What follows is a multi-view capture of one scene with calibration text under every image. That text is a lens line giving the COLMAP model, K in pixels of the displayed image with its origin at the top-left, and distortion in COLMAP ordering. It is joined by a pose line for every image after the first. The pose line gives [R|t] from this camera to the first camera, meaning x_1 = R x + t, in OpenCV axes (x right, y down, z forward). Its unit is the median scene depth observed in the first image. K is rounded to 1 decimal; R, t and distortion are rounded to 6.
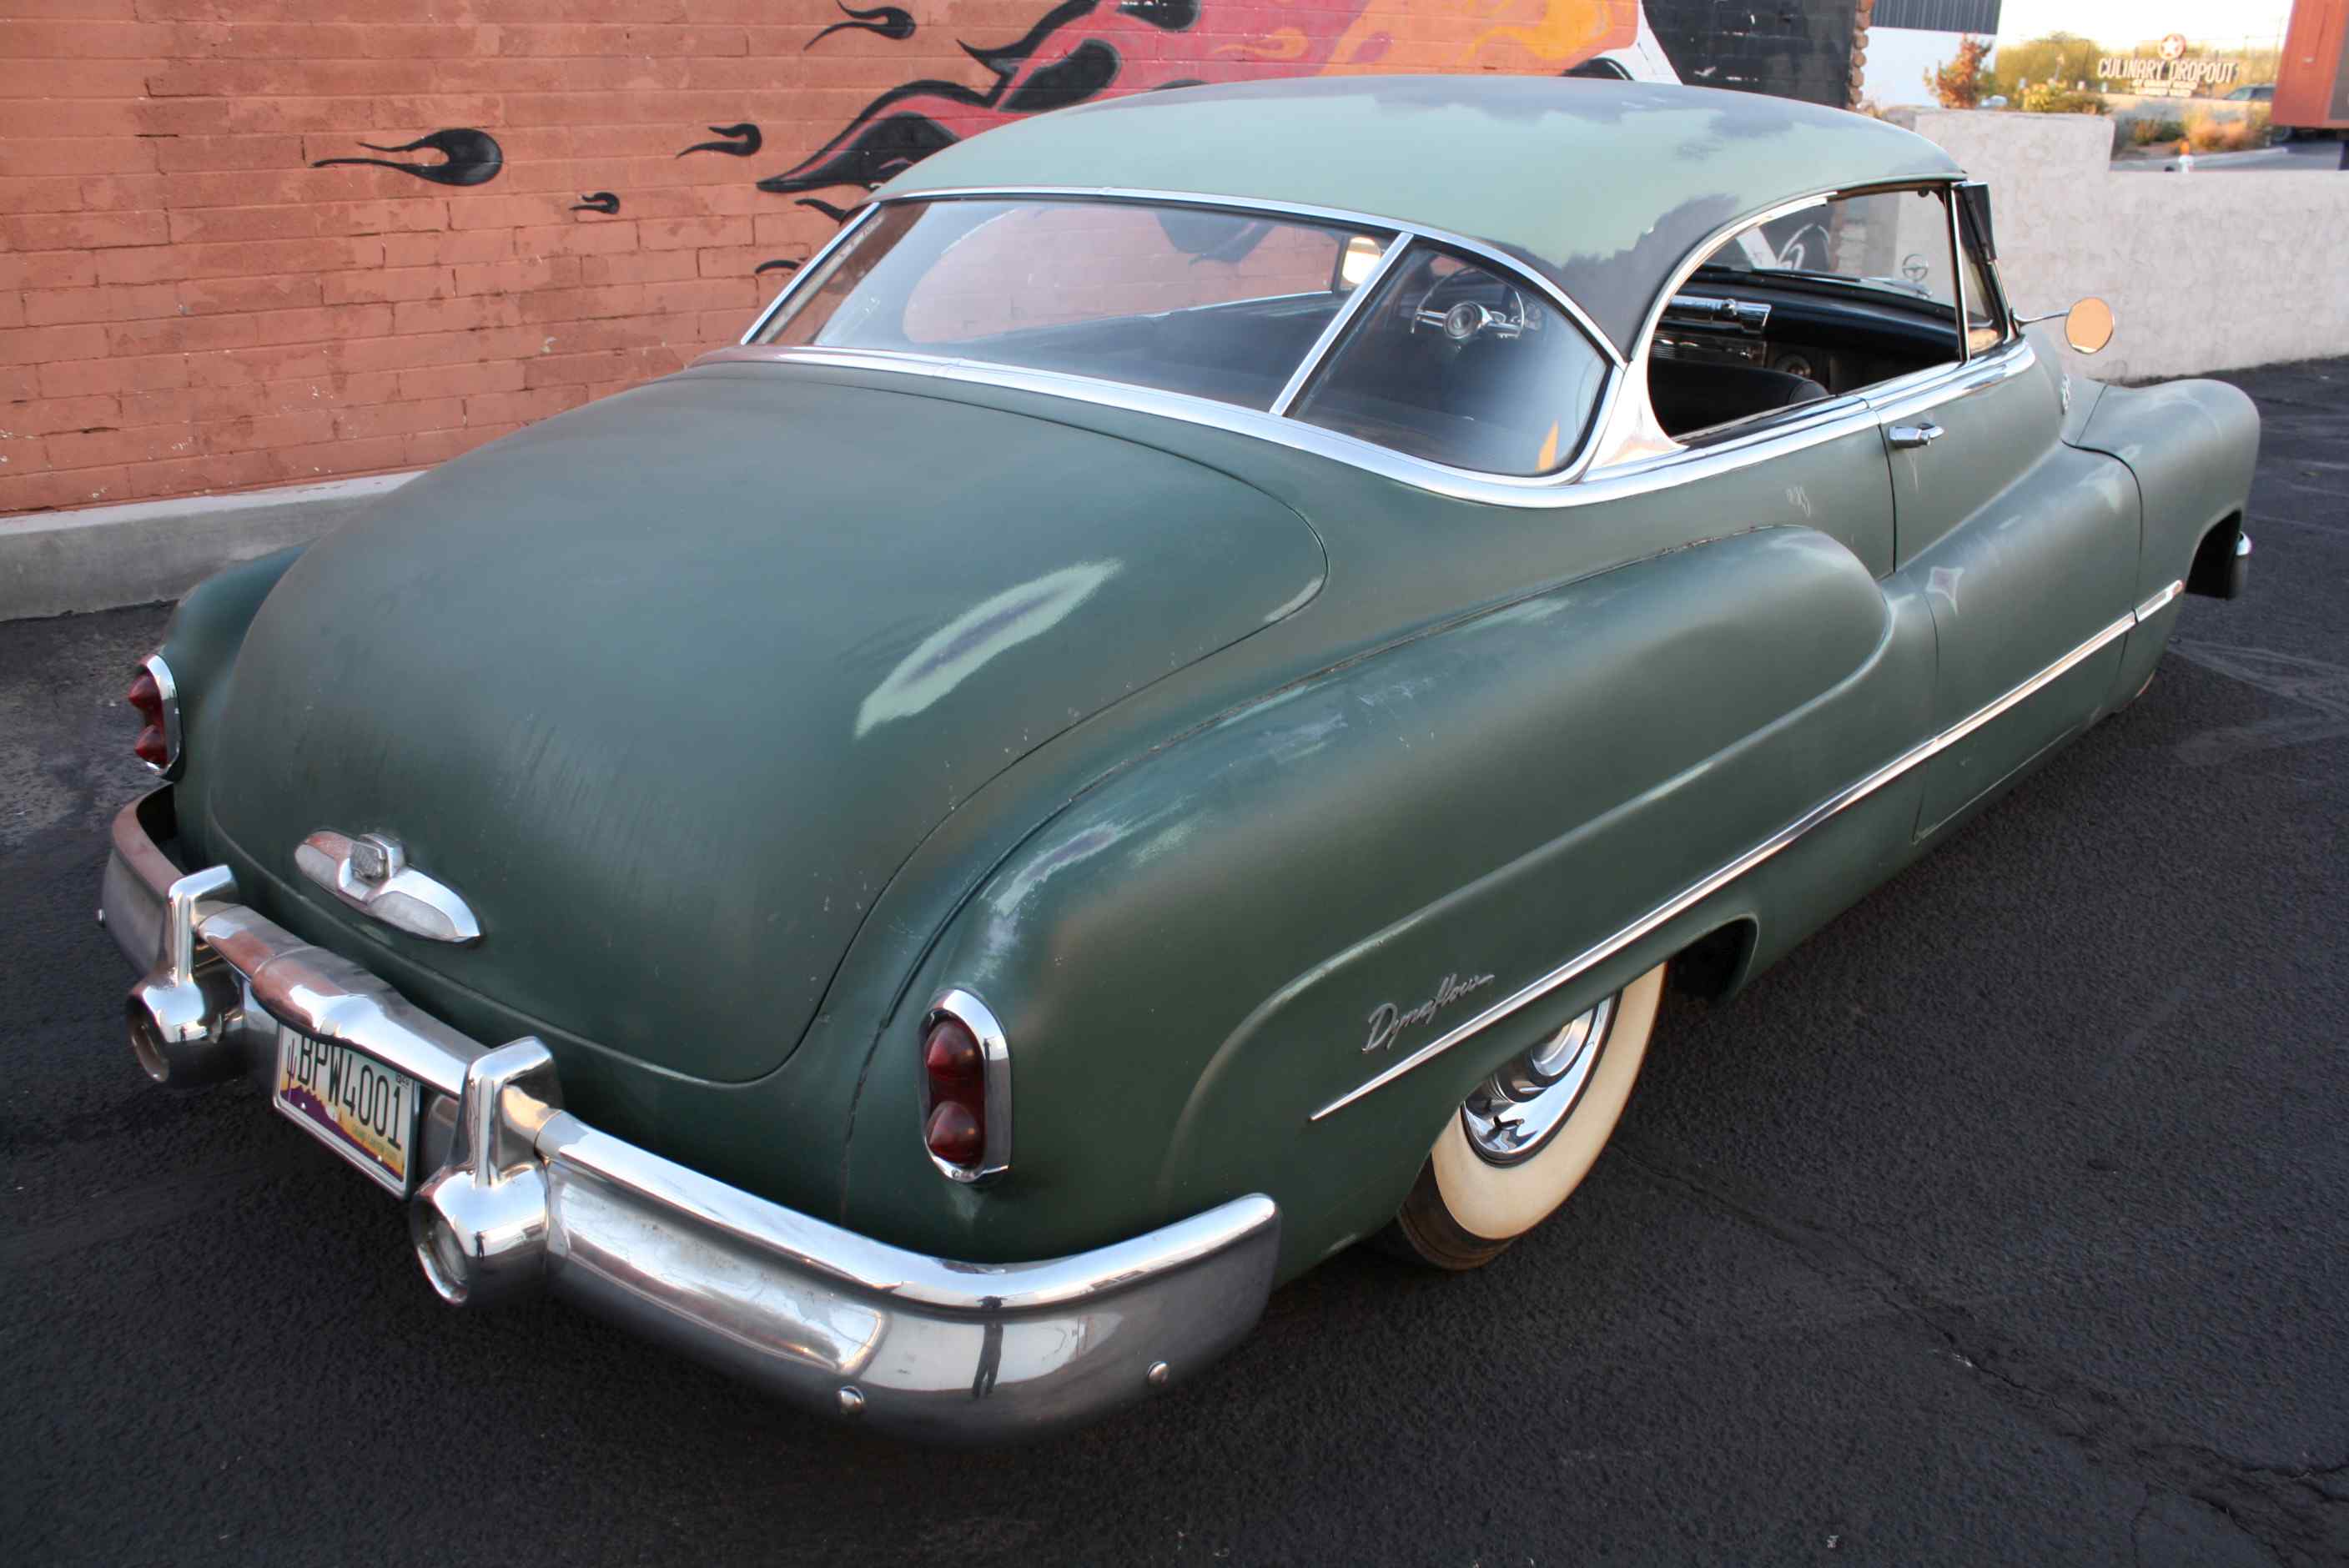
lens RADIAL K [[1981.5, 0, 1183.4], [0, 1981.5, 793.3], [0, 0, 1]] dist [-0.160455, 0.137482]
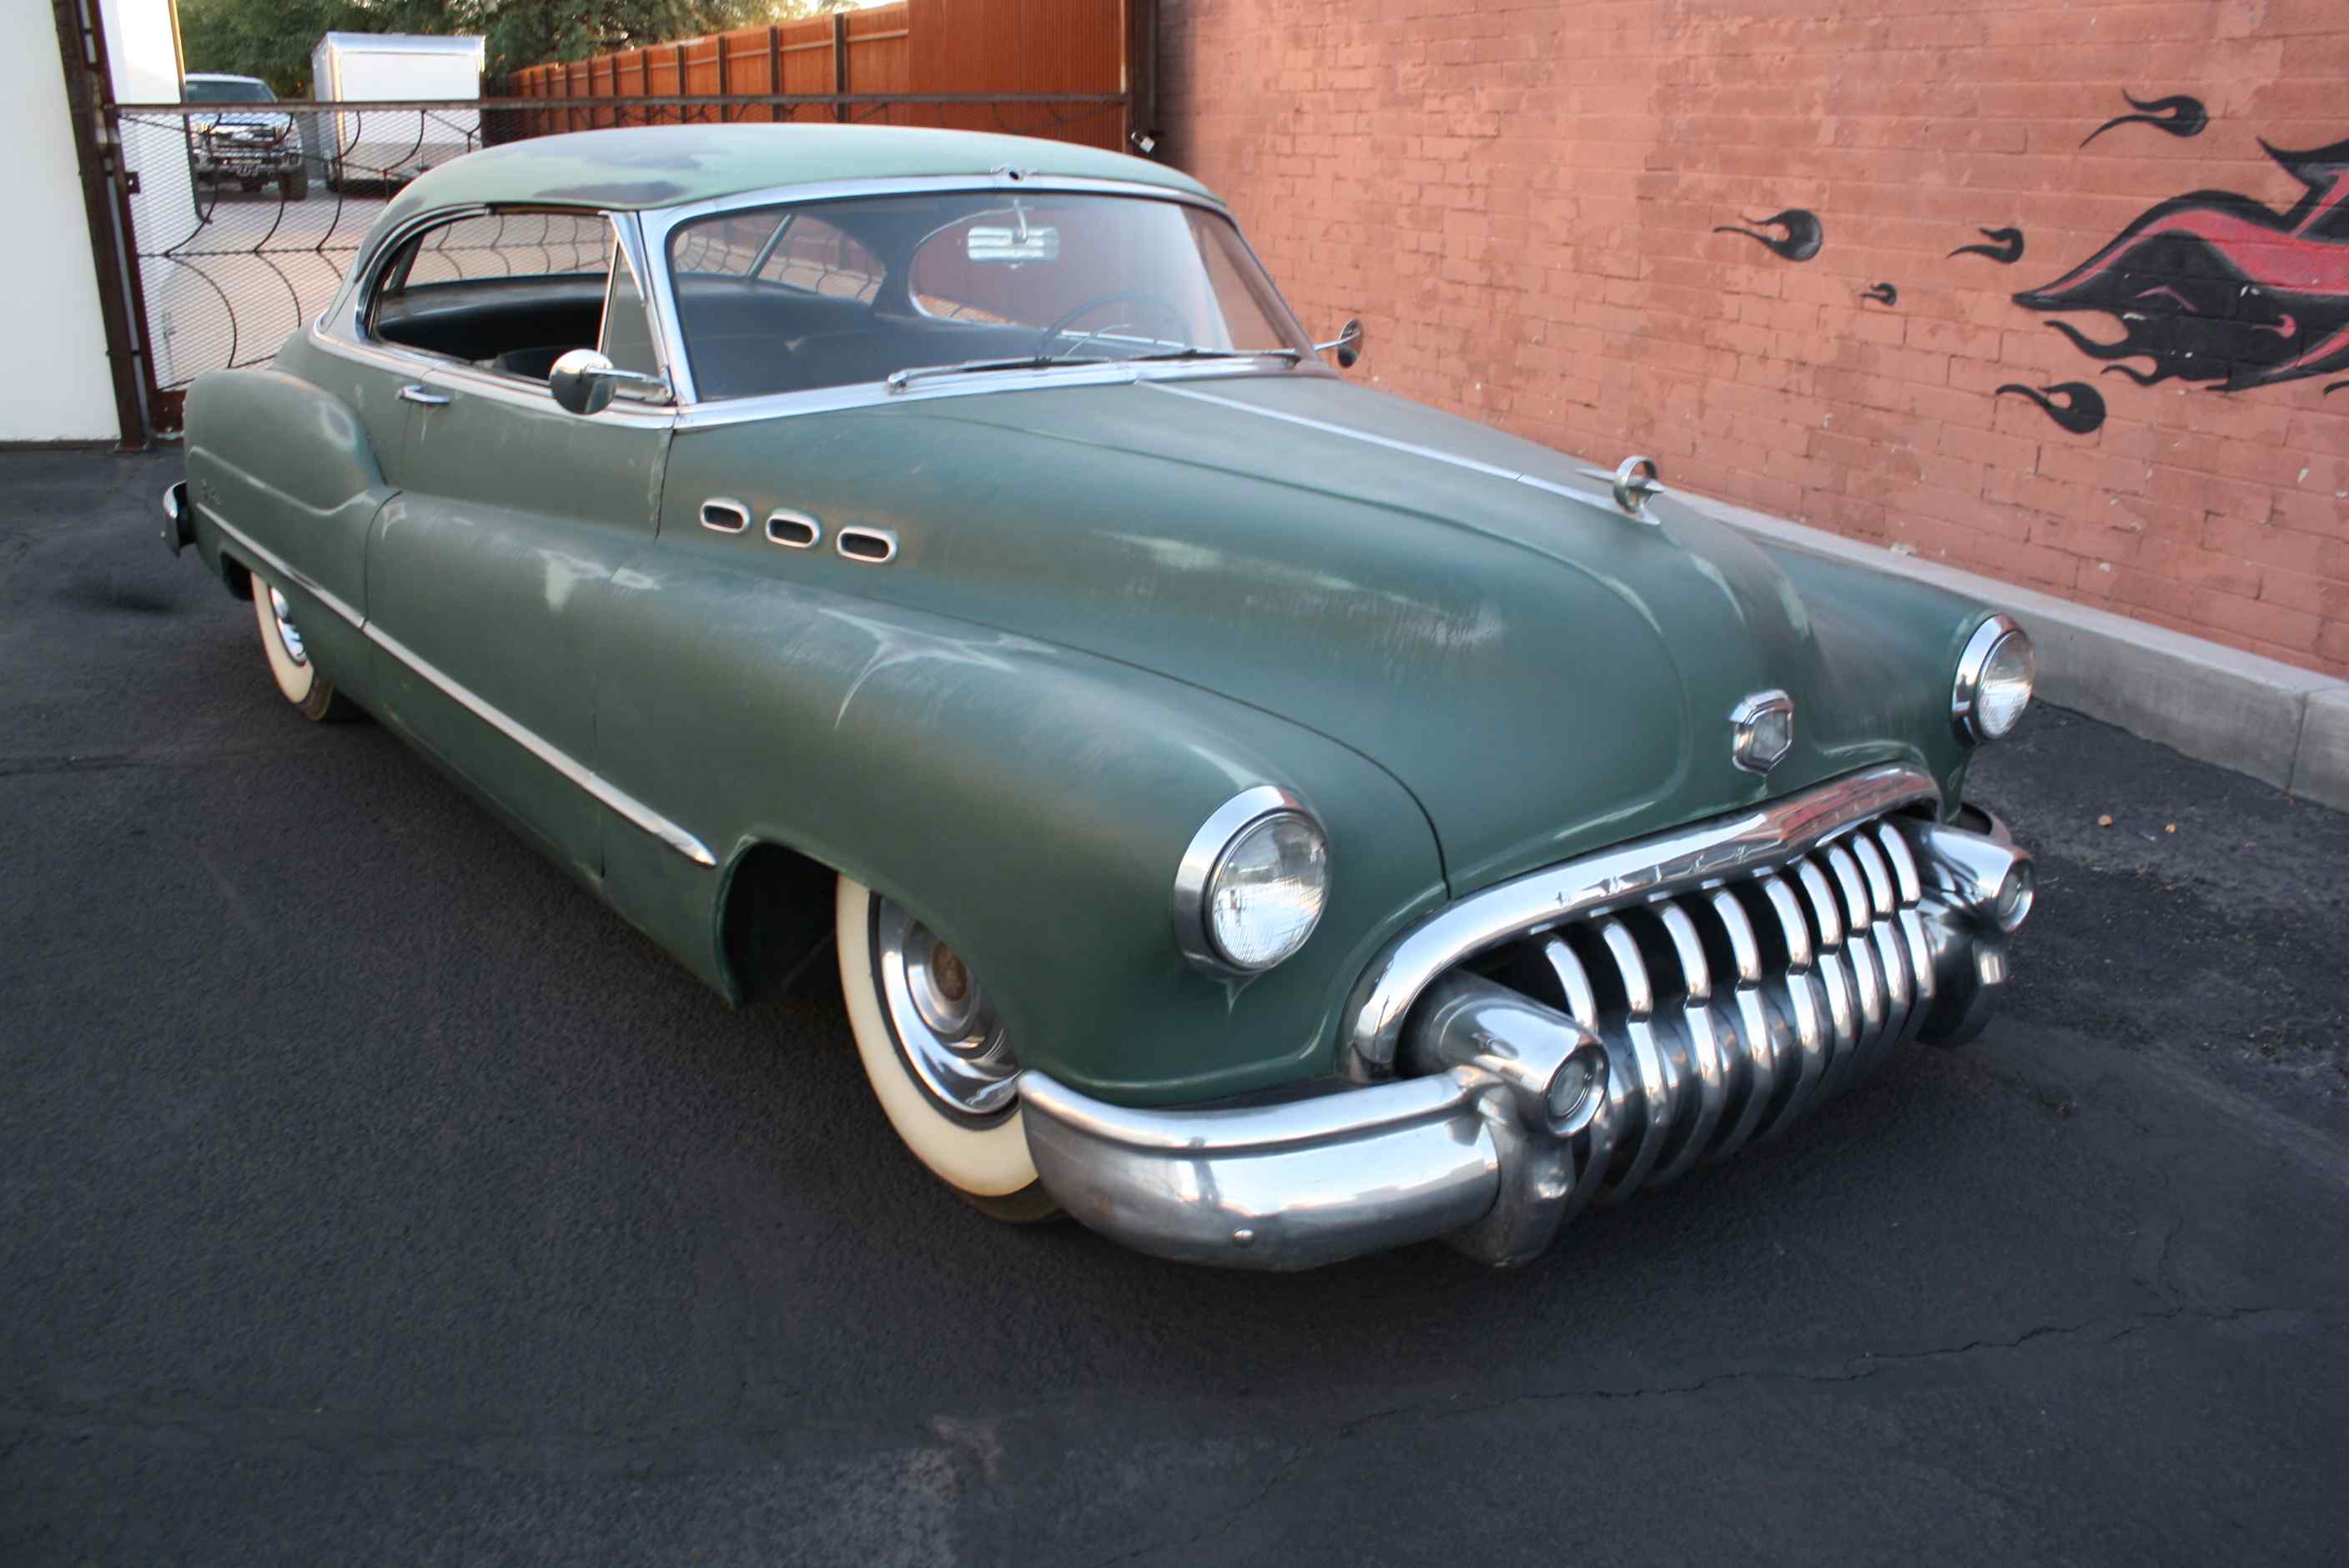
lens RADIAL K [[1981.5, 0, 1185.2], [0, 1981.5, 785.8], [0, 0, 1]] dist [-0.160455, 0.137482]
pose [[-0.192308, 0.288787, -0.937881, 0.835491], [-0.365057, 0.866077, 0.341531, -0.313823], [0.910907, 0.408059, -0.061130, 0.891749]]
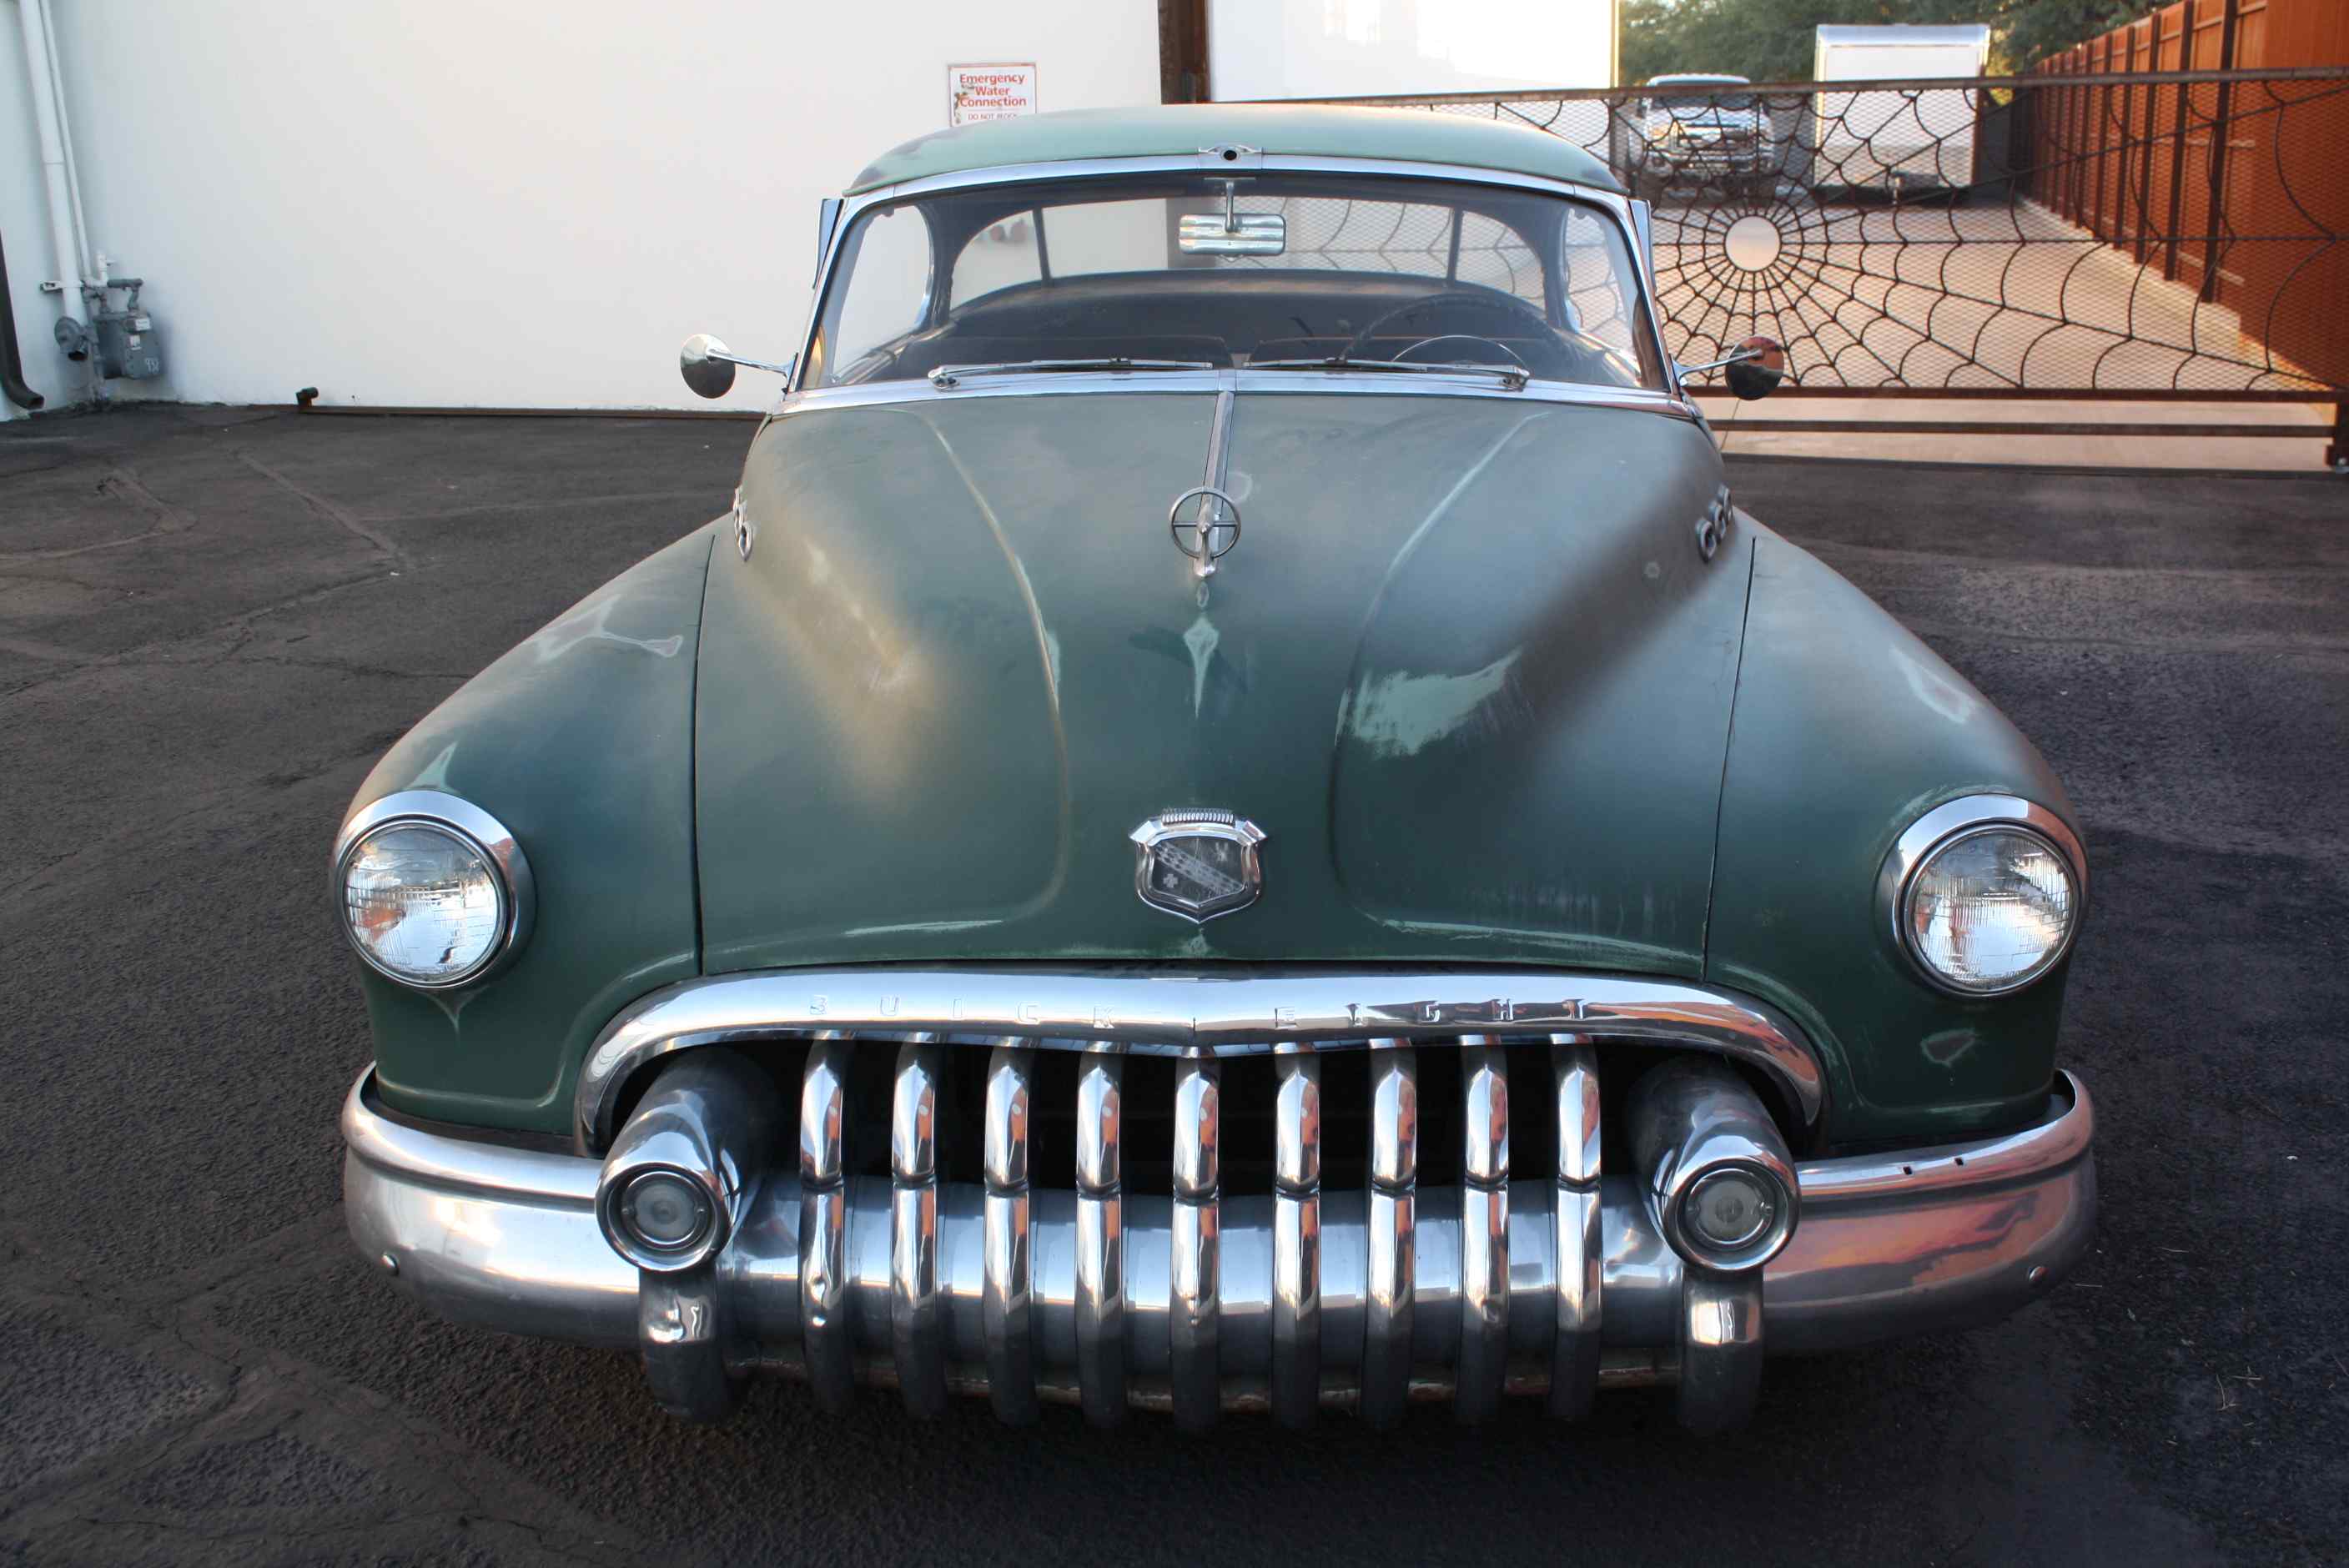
lens RADIAL K [[2281.3, 0, 1177.1], [0, 2281.3, 780.9], [0, 0, 1]] dist [-0.084873, 0.000000]
pose [[-0.794461, 0.161231, -0.585523, 0.608735], [-0.207470, 0.834062, 0.511172, -0.427416], [0.570779, 0.527584, -0.629179, 1.214336]]
